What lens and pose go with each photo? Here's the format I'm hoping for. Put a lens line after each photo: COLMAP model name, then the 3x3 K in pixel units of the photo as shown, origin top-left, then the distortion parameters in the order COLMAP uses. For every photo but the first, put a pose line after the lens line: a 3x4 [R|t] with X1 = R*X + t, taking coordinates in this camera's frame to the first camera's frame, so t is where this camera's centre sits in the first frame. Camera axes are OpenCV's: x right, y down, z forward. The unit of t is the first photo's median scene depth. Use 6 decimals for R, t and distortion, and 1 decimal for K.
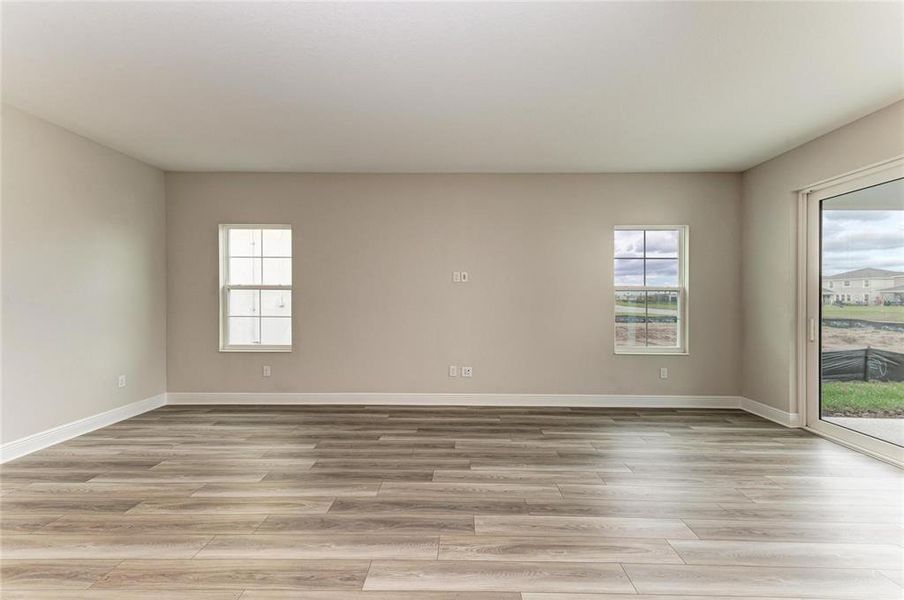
lens RADIAL K [[351.8, 0, 455.8], [0, 351.8, 297.5], [0, 0, 1]] dist [0.016035, -0.000099]
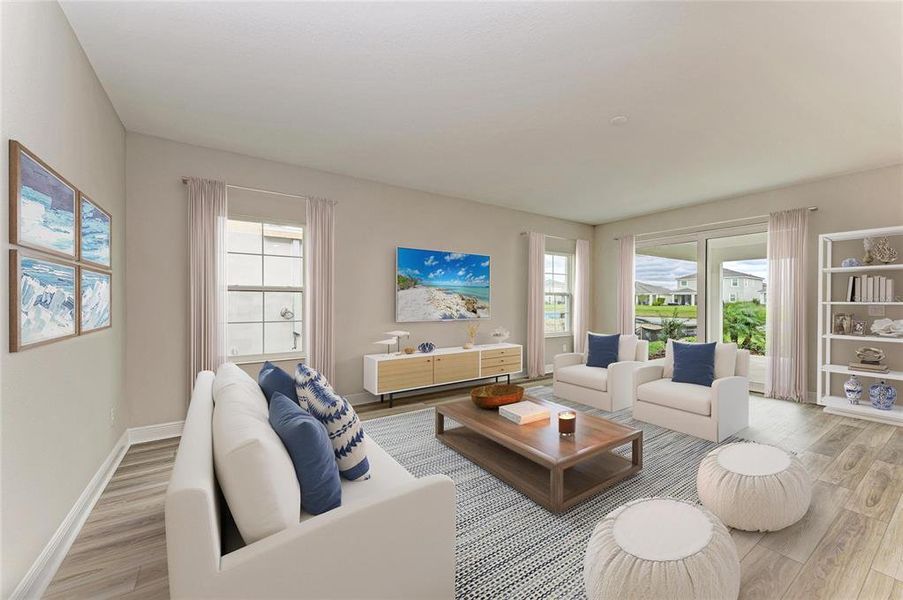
lens RADIAL K [[351.4, 0, 455.3], [0, 351.4, 297.5], [0, 0, 1]] dist [0.016035, -0.000099]
pose [[0.819604, 0.003012, 0.572922, -0.999808], [0.002748, 0.999954, -0.009190, 0.004309], [-0.572924, 0.009106, 0.819558, -0.011585]]
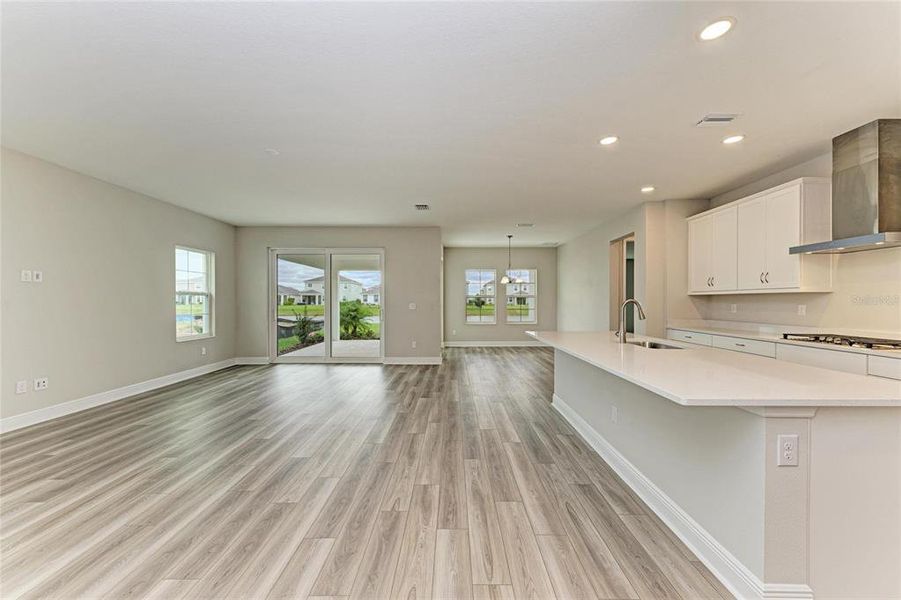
lens RADIAL K [[339.8, 0, 444.8], [0, 339.8, 302.5], [0, 0, 1]] dist [0.014565, -0.000338]
pose [[0.009726, -0.008494, 0.999917, -1.067205], [0.003737, 0.999957, 0.008458, 0.003584], [-0.999946, 0.003655, 0.009757, -0.023399]]
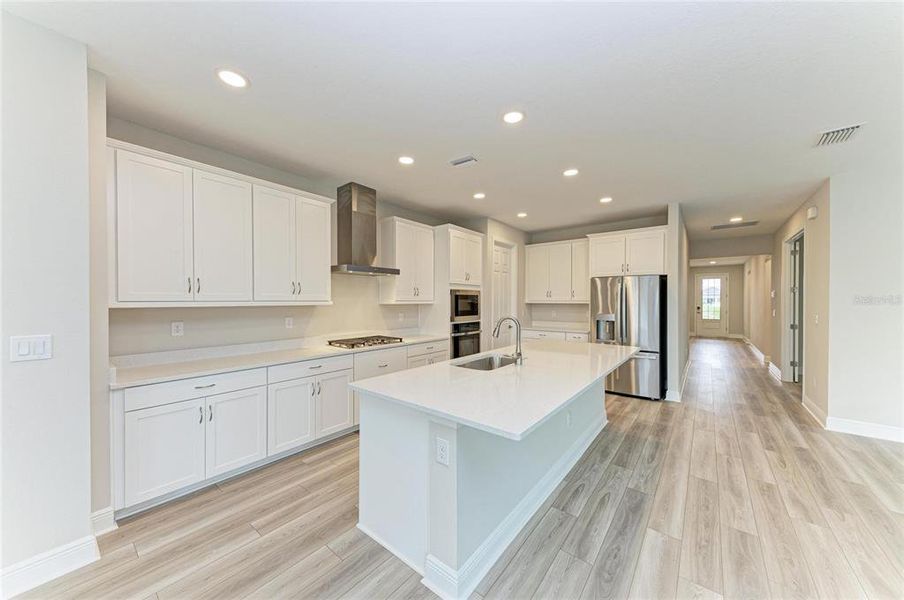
lens RADIAL K [[318.4, 0, 453.8], [0, 318.4, 302.0], [0, 0, 1]] dist [0.010643, -0.000309]
pose [[-0.609327, -0.000118, -0.792919, 0.519429], [-0.004761, 0.999983, 0.003510, -0.029659], [0.792905, 0.005914, -0.609317, -0.141502]]
